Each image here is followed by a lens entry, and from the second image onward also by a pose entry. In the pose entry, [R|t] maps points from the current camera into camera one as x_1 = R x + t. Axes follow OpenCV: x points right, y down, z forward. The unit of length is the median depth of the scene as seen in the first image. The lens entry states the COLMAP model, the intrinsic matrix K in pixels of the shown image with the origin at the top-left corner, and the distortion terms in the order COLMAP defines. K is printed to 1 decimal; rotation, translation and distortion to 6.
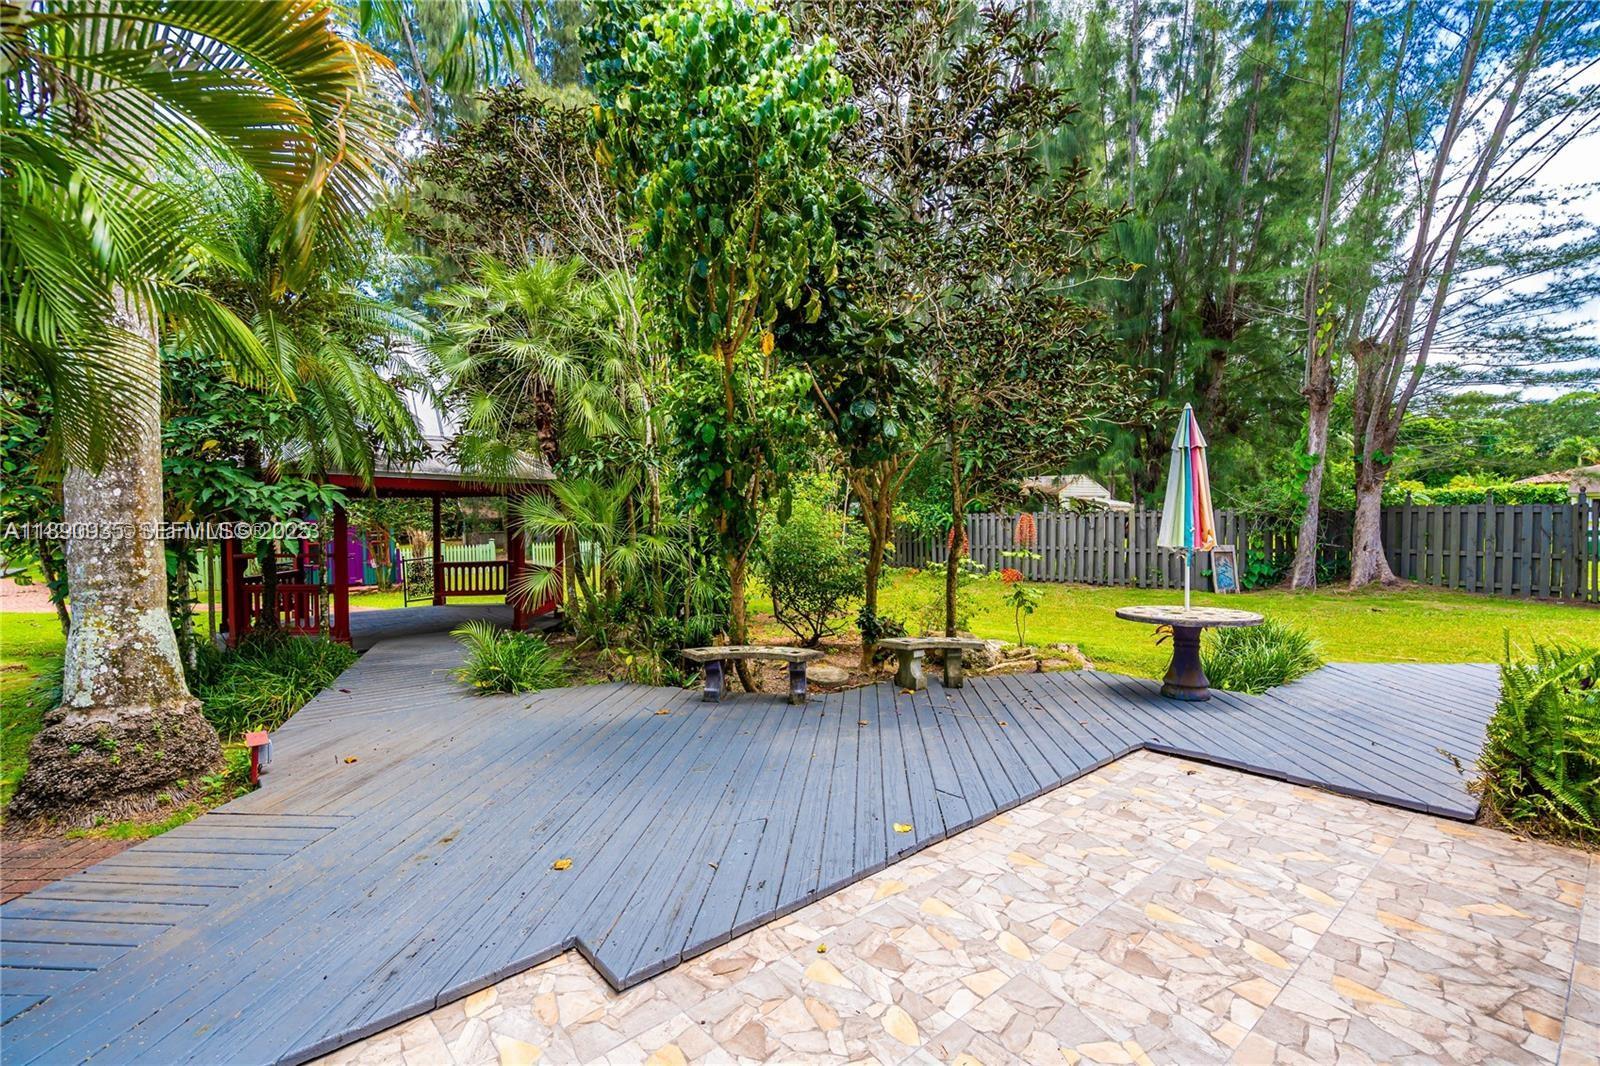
lens RADIAL K [[747.3, 0, 806.9], [0, 747.3, 509.0], [0, 0, 1]] dist [-0.001023, 0.000246]
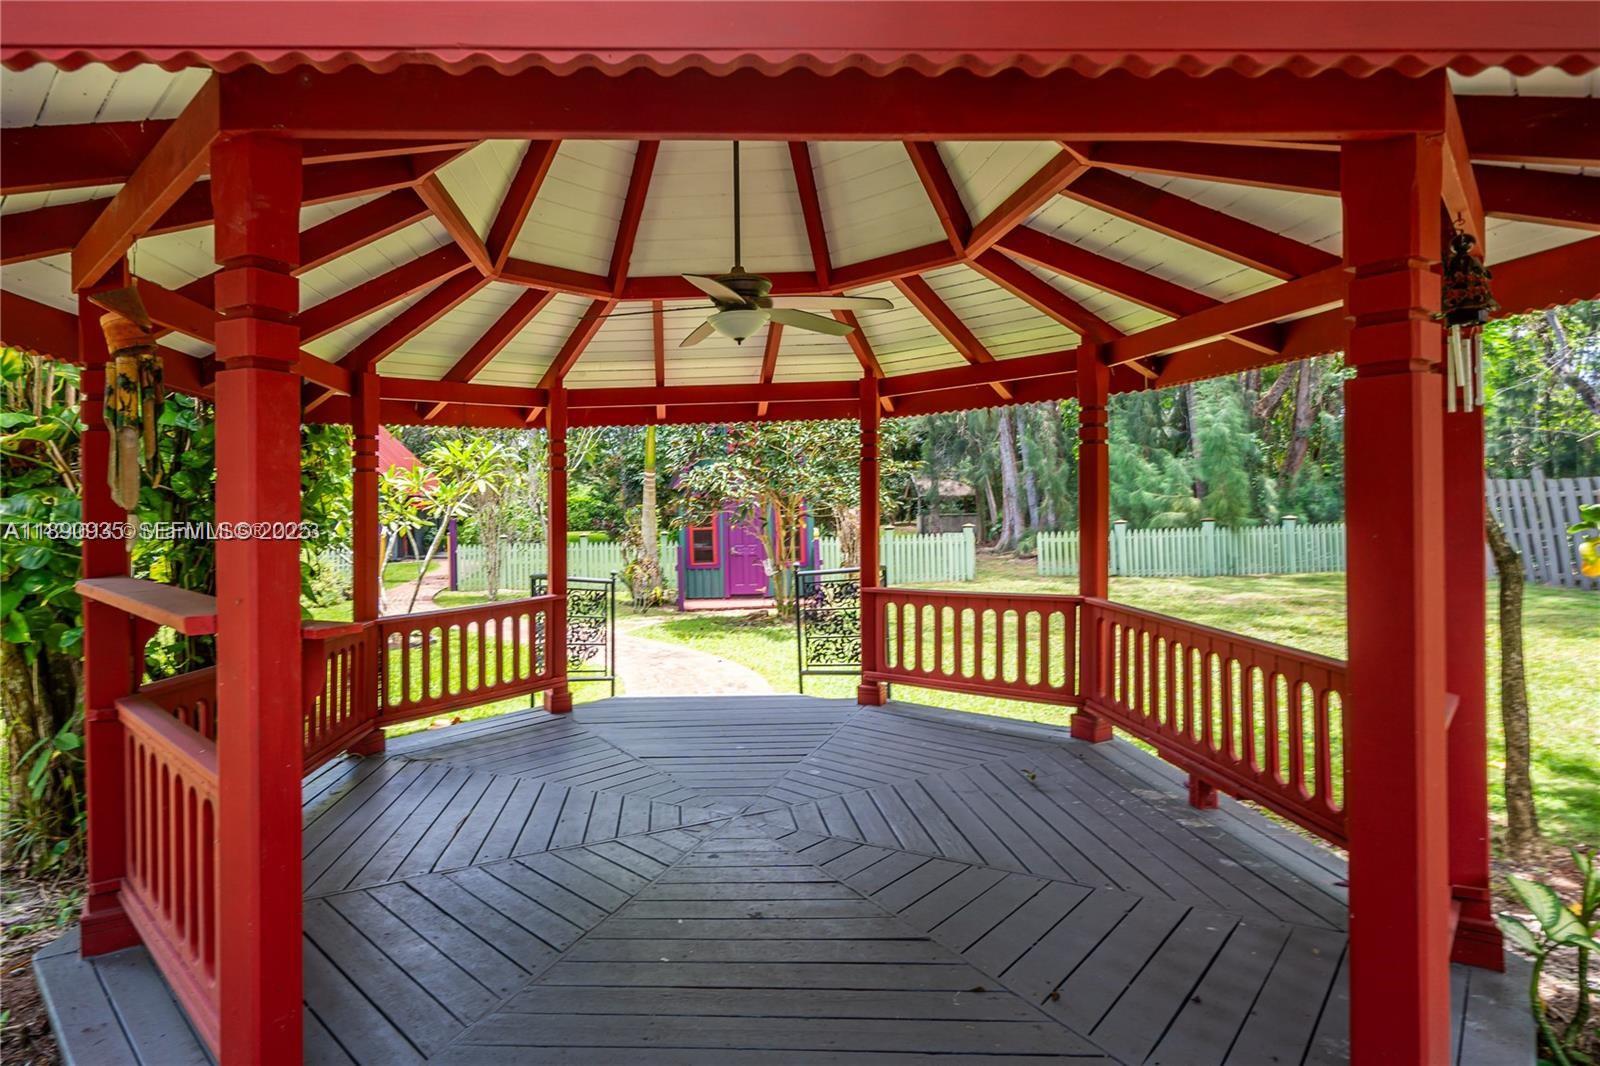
lens RADIAL K [[739.8, 0, 804.5], [0, 739.8, 524.4], [0, 0, 1]] dist [-0.000501, -0.000292]
pose [[0.838484, 0.021636, -0.544496, -0.330030], [-0.001586, 0.999304, 0.037267, 0.029700], [0.544924, -0.030384, 0.837935, 0.689494]]
